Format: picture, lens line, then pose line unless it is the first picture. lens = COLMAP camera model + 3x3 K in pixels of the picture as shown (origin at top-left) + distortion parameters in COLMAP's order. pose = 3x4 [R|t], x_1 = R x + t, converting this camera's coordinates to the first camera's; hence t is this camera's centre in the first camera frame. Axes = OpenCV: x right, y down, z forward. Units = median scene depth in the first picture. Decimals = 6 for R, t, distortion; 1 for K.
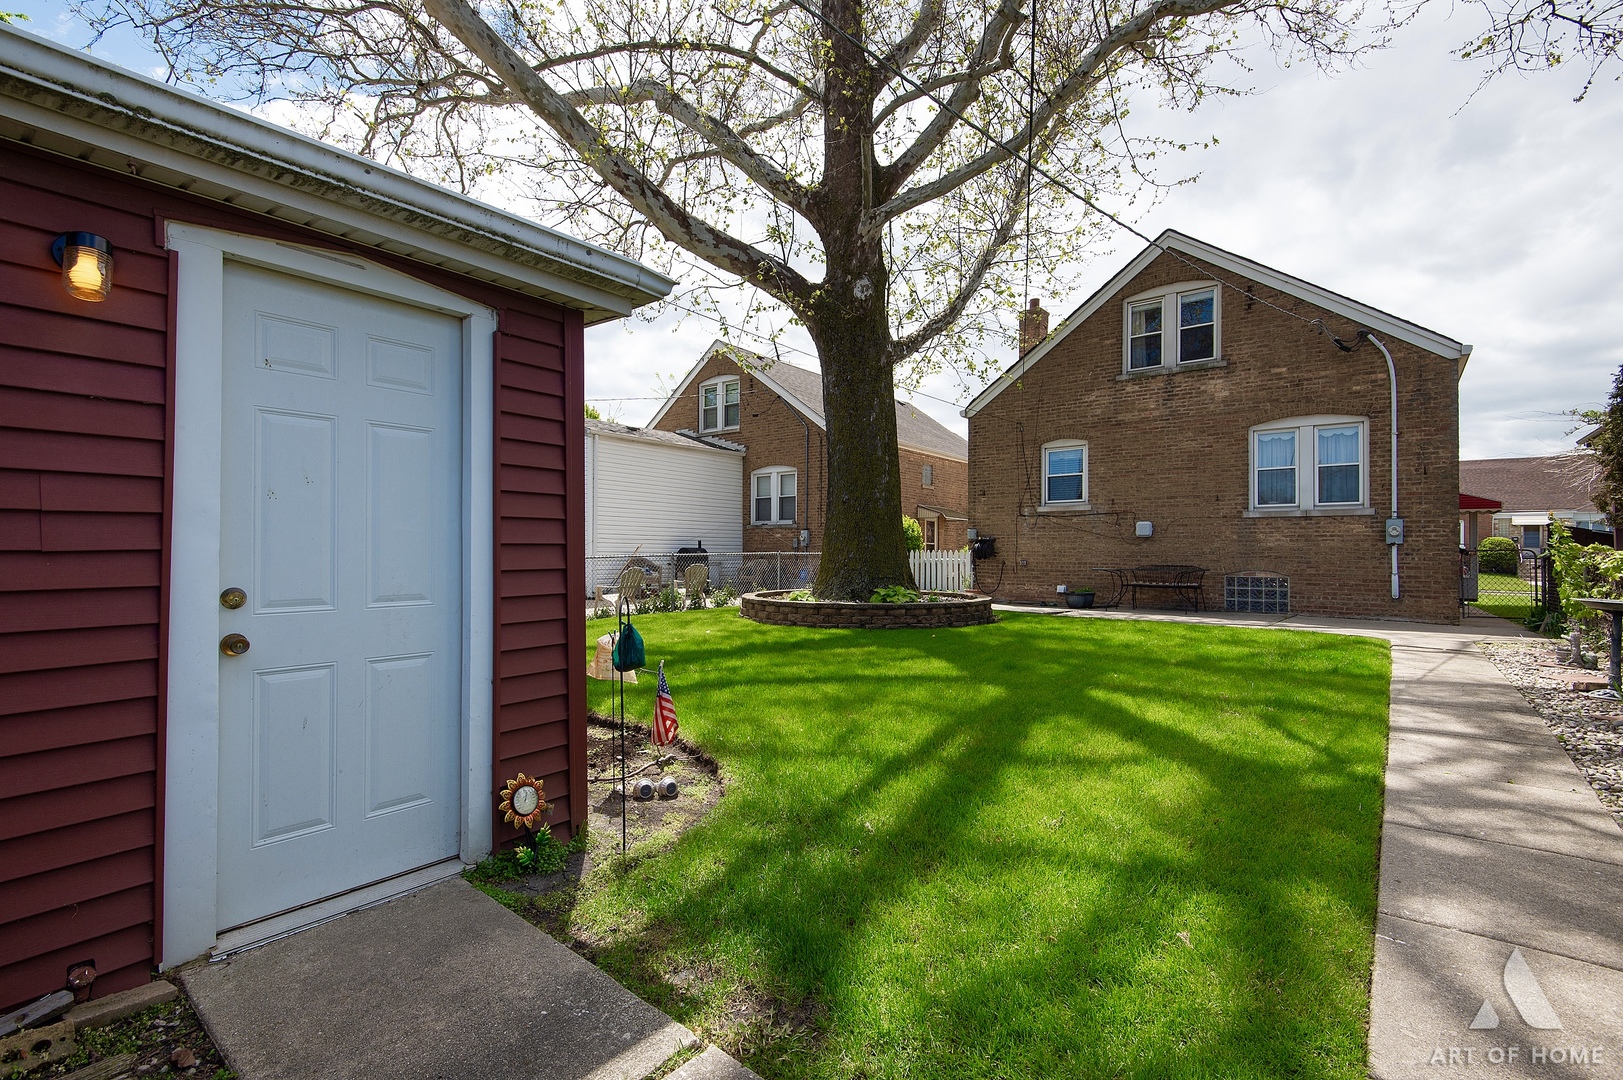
lens RADIAL K [[731.4, 0, 809.0], [0, 731.4, 543.6], [0, 0, 1]] dist [0.010137, -0.006814]
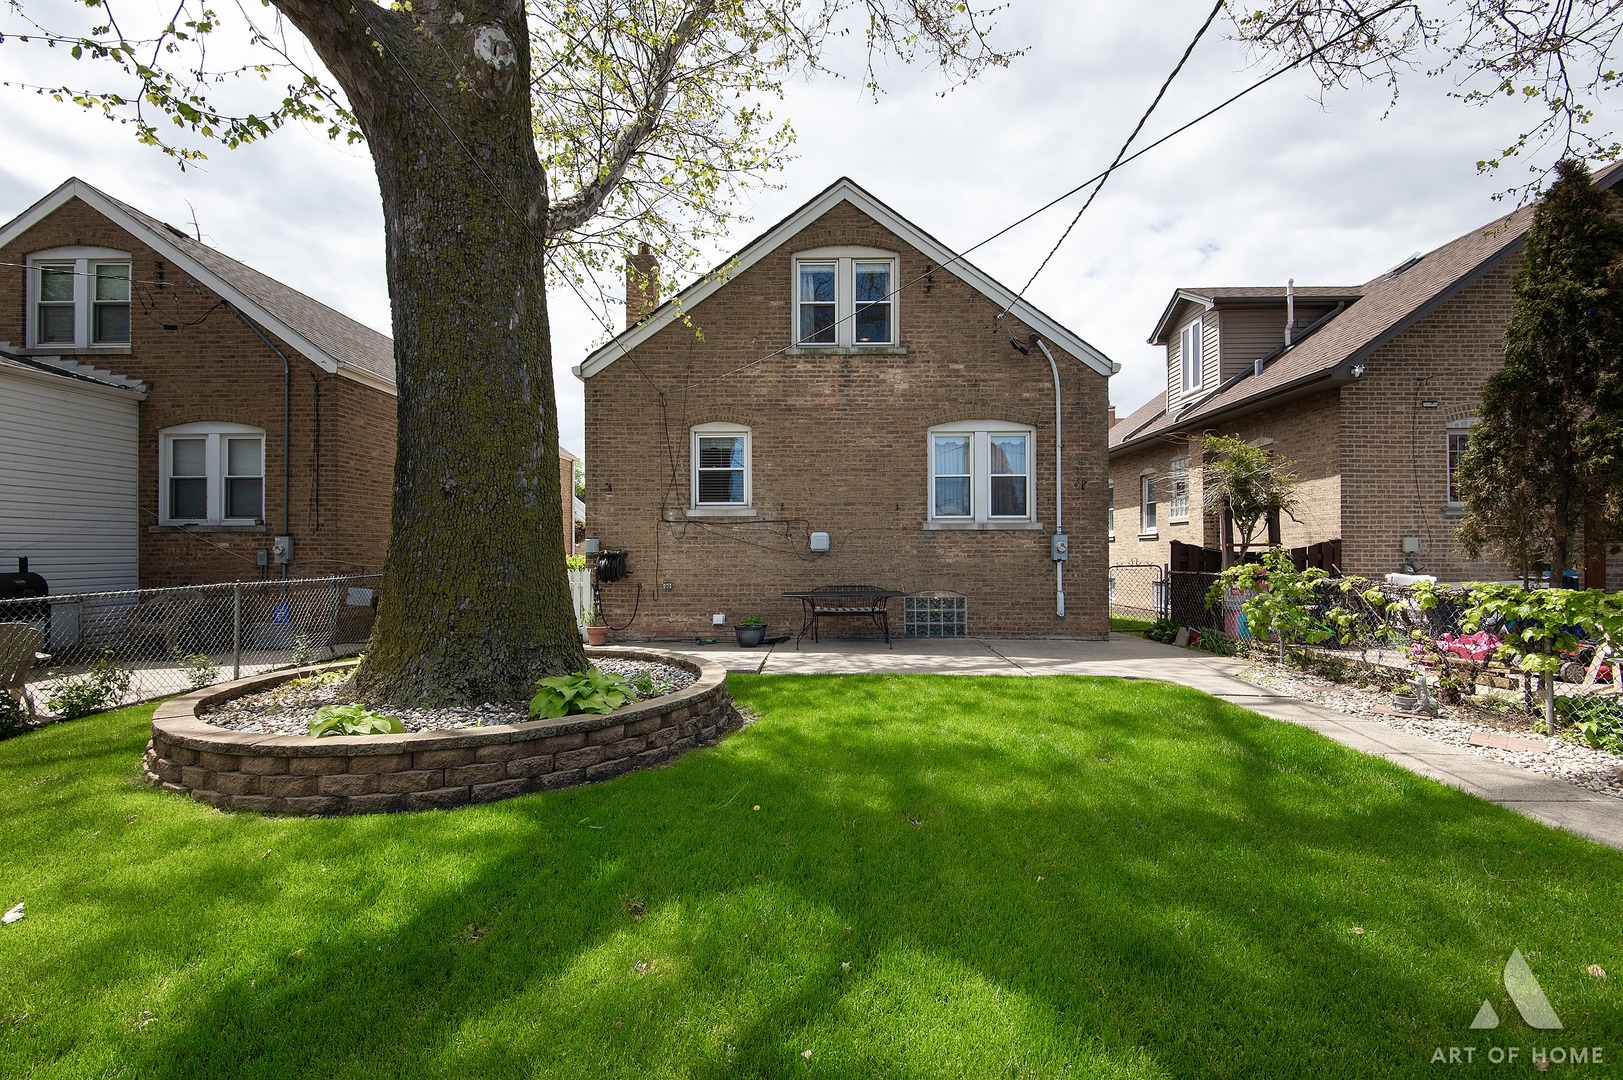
lens RADIAL K [[731.4, 0, 820.7], [0, 731.4, 546.3], [0, 0, 1]] dist [0.010137, -0.006814]
pose [[0.787302, -0.002646, 0.616562, -0.040566], [-0.000959, 0.999984, 0.005516, -0.019293], [-0.616567, -0.004935, 0.787287, 0.364516]]
